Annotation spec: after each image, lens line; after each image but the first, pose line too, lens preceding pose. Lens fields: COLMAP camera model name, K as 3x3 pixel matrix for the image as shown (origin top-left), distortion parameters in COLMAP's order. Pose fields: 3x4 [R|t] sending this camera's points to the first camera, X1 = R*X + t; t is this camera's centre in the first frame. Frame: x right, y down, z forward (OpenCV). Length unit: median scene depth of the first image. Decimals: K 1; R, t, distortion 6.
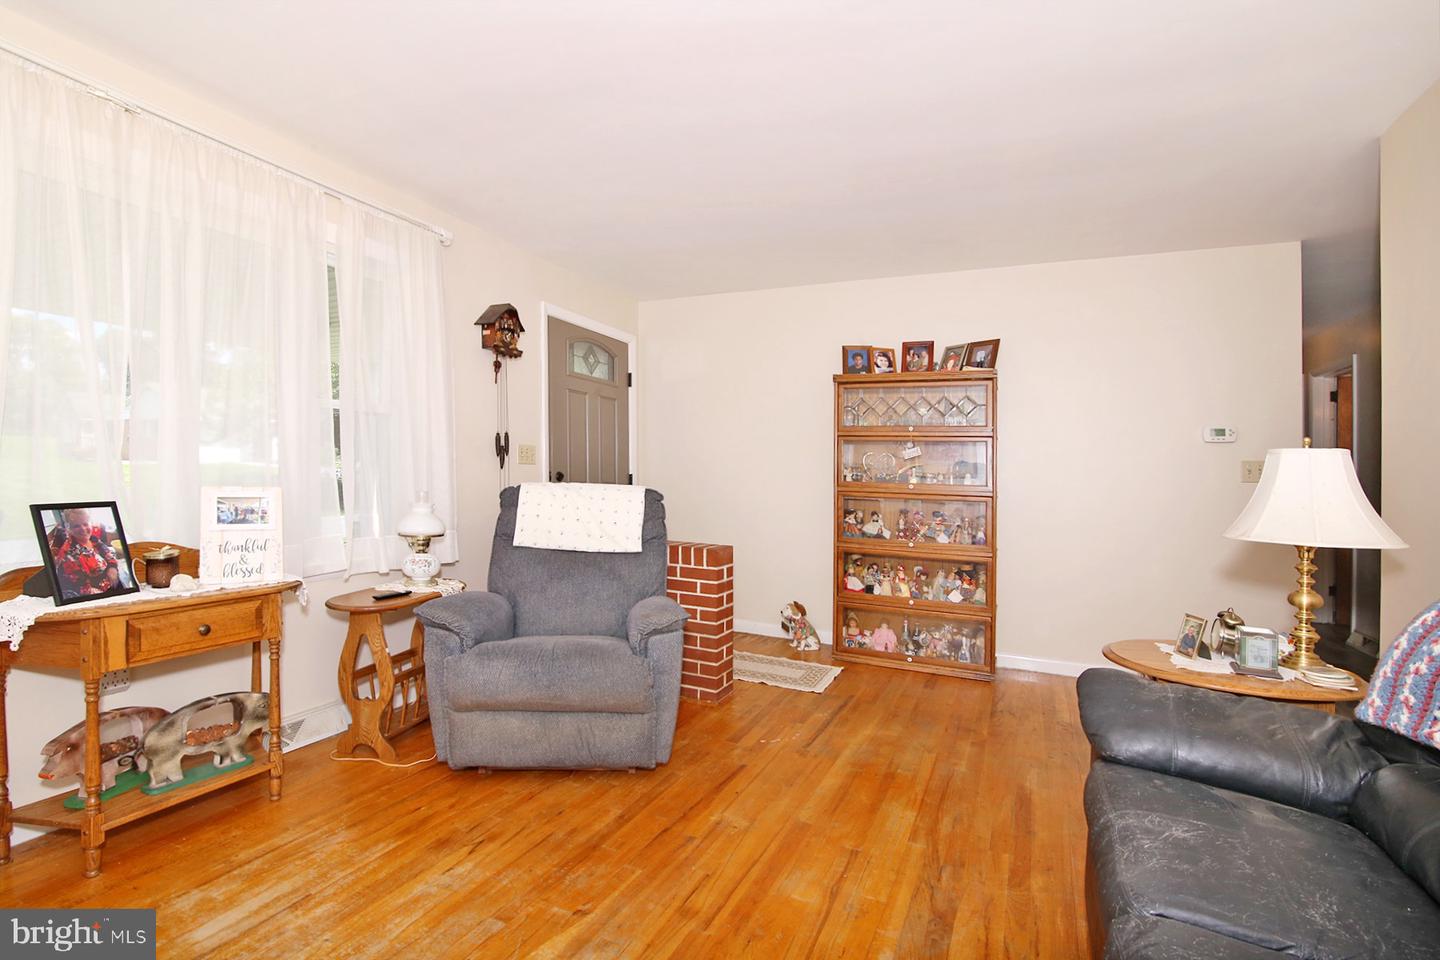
lens RADIAL K [[732.1, 0, 683.6], [0, 732.1, 481.1], [0, 0, 1]] dist [0.002410, 0.001058]
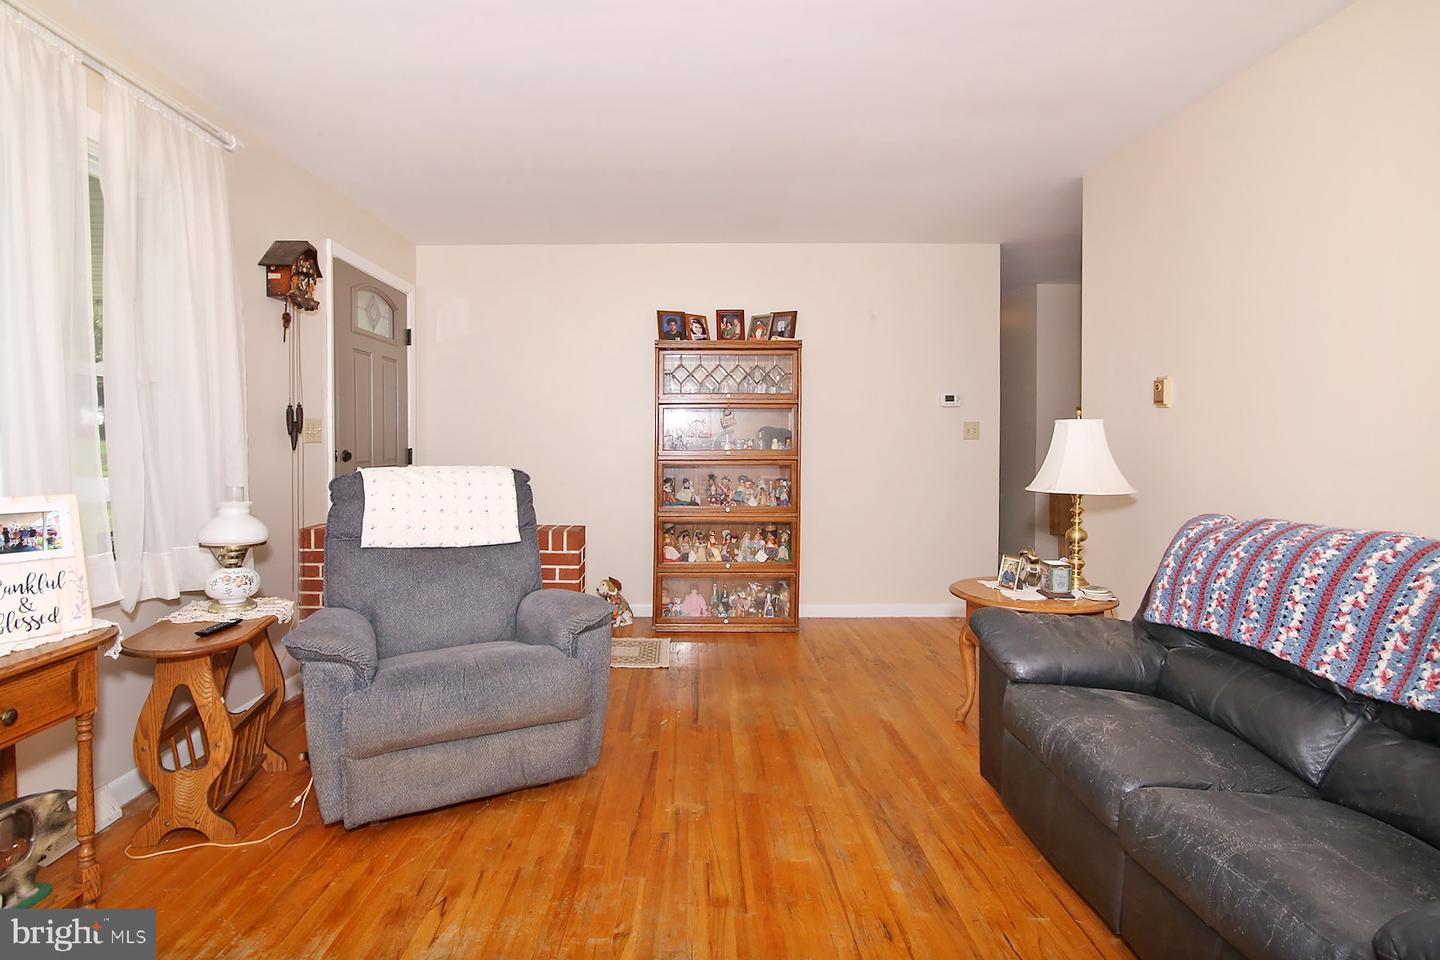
lens RADIAL K [[783.1, 0, 720.0], [0, 783.1, 480.0], [0, 0, 1]] dist [0.001692, 0.008320]
pose [[0.893366, -0.050291, 0.446505, -0.247233], [0.027782, 0.997998, 0.056820, -0.023567], [-0.448469, -0.038356, 0.892975, 0.042668]]
